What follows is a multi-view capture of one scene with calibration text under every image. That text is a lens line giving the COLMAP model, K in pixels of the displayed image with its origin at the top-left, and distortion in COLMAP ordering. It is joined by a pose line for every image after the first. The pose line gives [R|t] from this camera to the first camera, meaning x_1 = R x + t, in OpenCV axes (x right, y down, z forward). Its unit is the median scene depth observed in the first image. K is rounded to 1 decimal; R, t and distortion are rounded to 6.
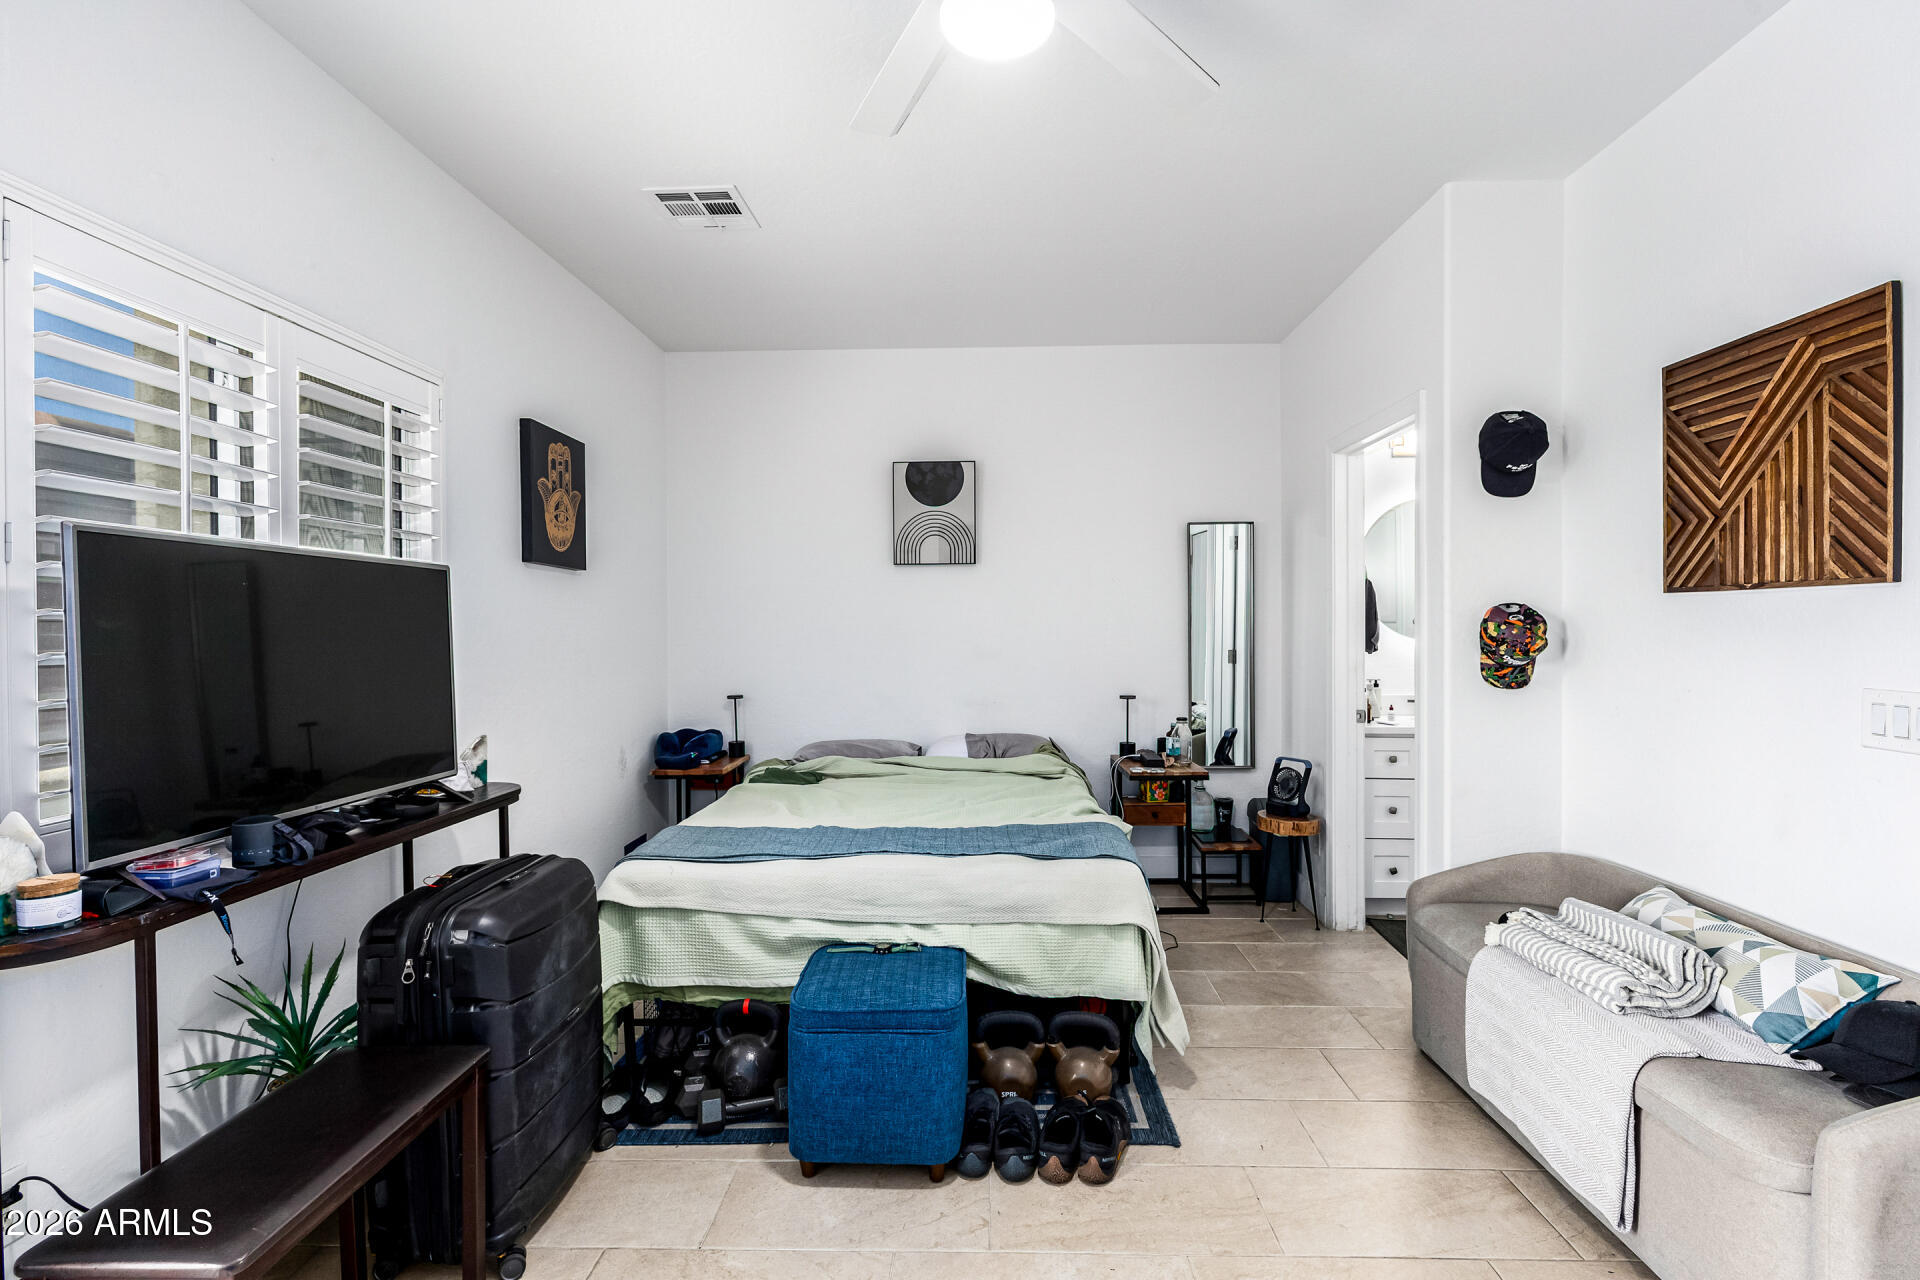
lens RADIAL K [[890.8, 0, 964.8], [0, 890.8, 635.6], [0, 0, 1]] dist [-0.001282, -0.001250]
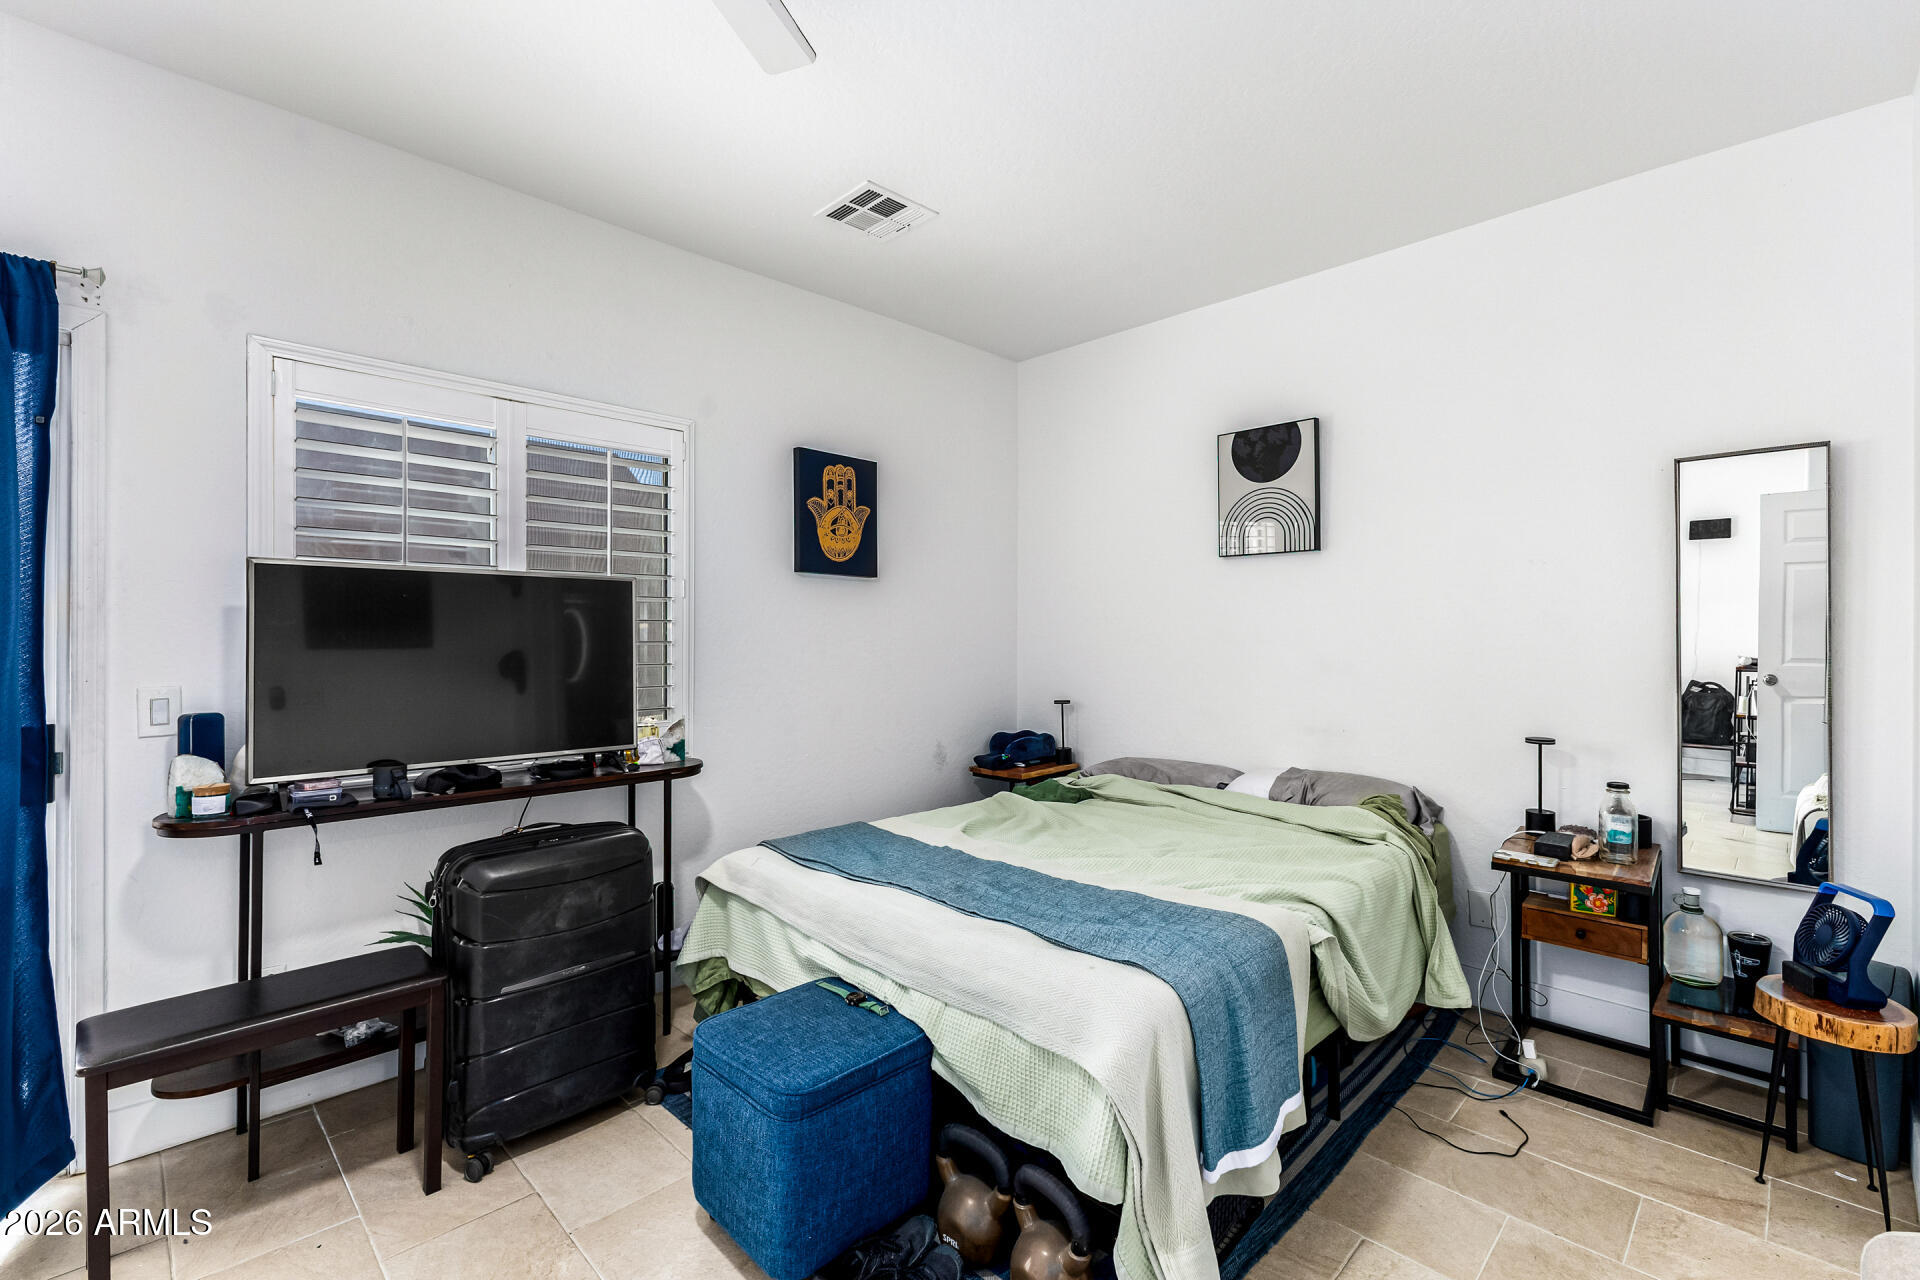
lens RADIAL K [[848.0, 0, 958.3], [0, 848.0, 631.0], [0, 0, 1]] dist [0.010926, -0.000090]
pose [[0.724512, 0.005805, -0.689238, 0.532011], [-0.013002, 0.999902, -0.005246, -0.004285], [0.689139, 0.012762, 0.724516, 0.448283]]
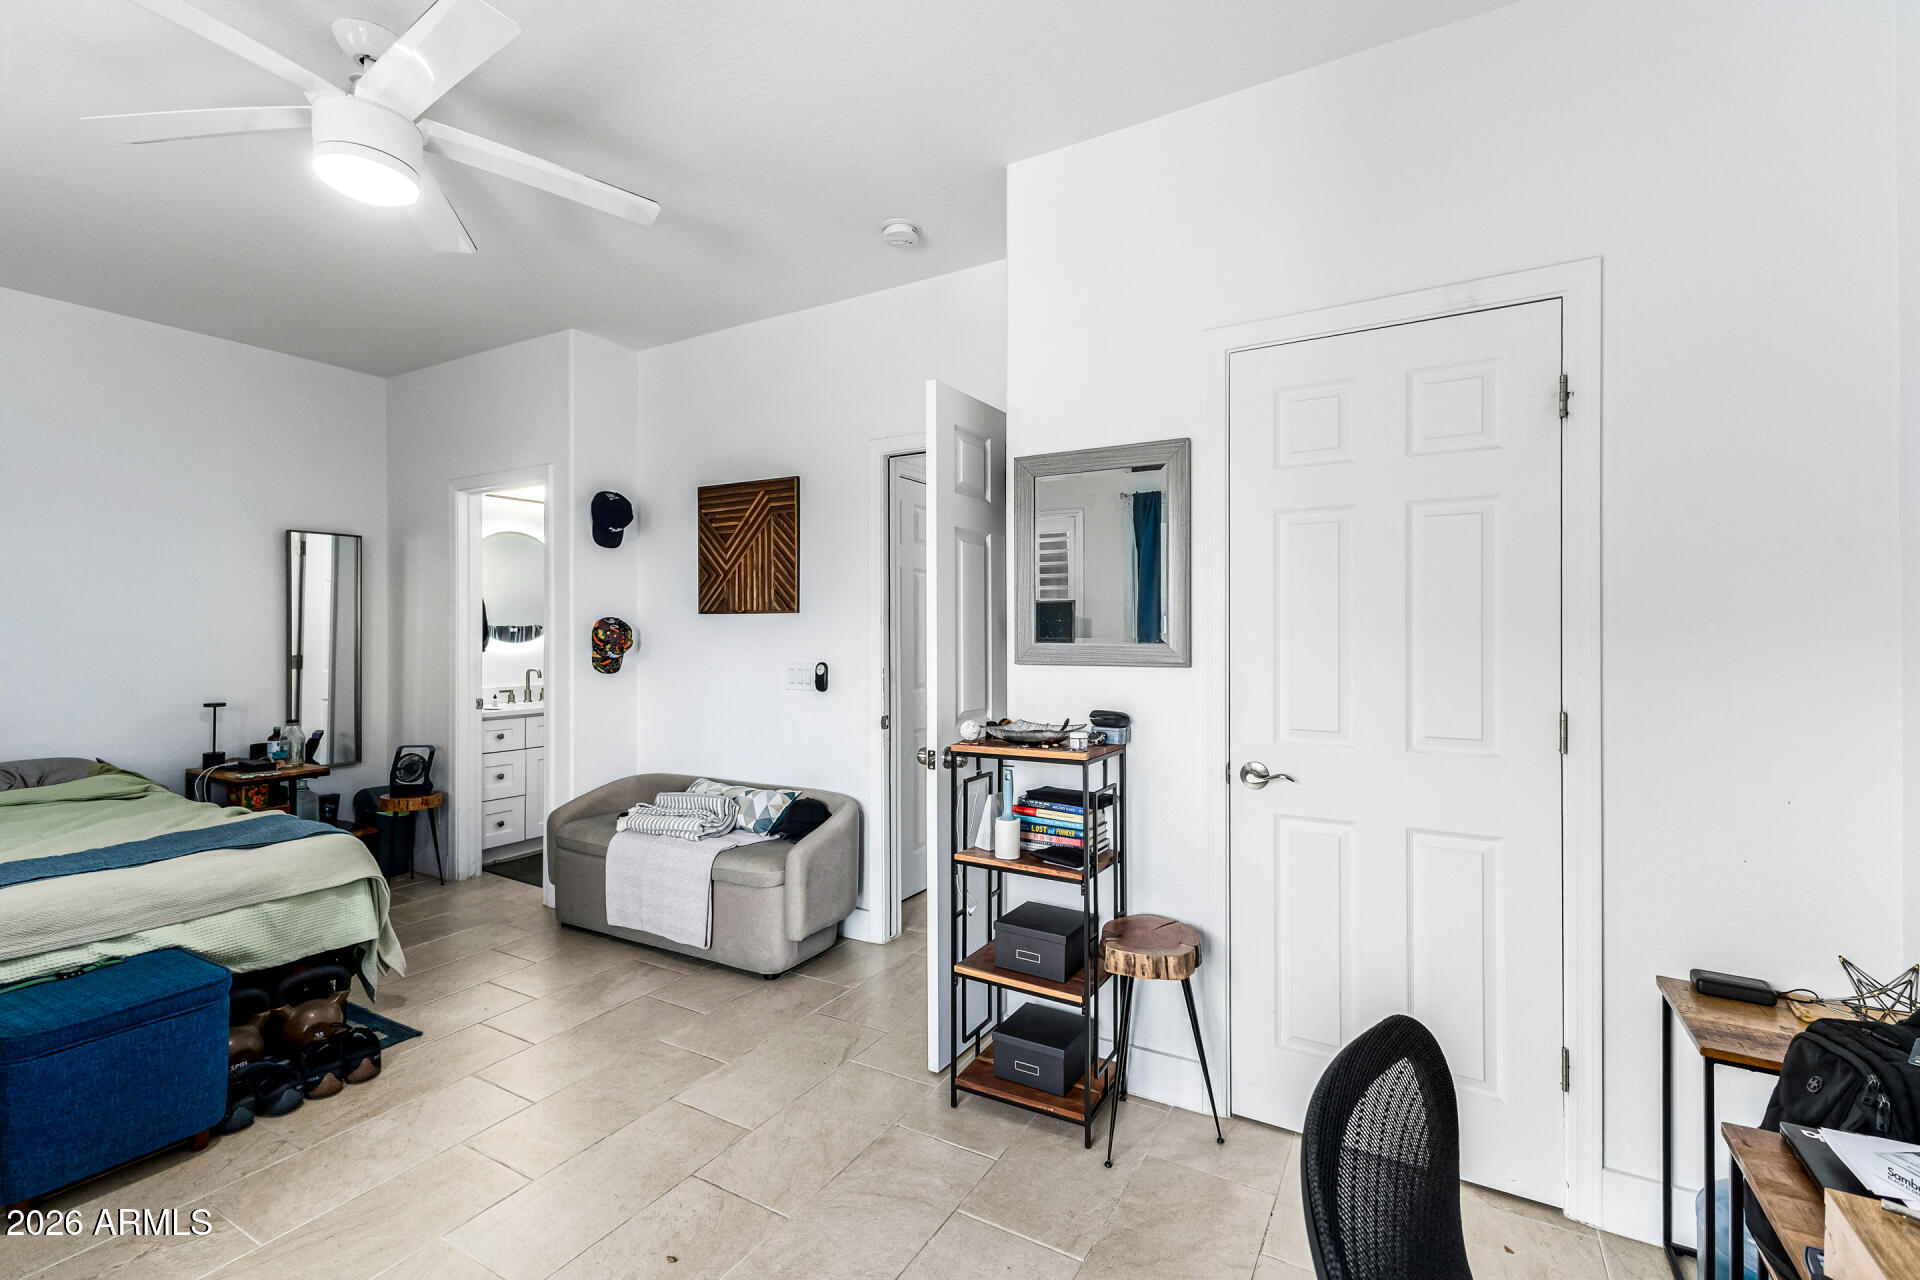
lens RADIAL K [[825.8, 0, 953.3], [0, 825.8, 629.9], [0, 0, 1]] dist [0.006614, -0.000680]
pose [[0.485878, 0.006931, 0.873999, -0.392462], [0.004981, 0.999930, -0.010700, 0.003677], [-0.874012, 0.009552, 0.485810, -0.234808]]
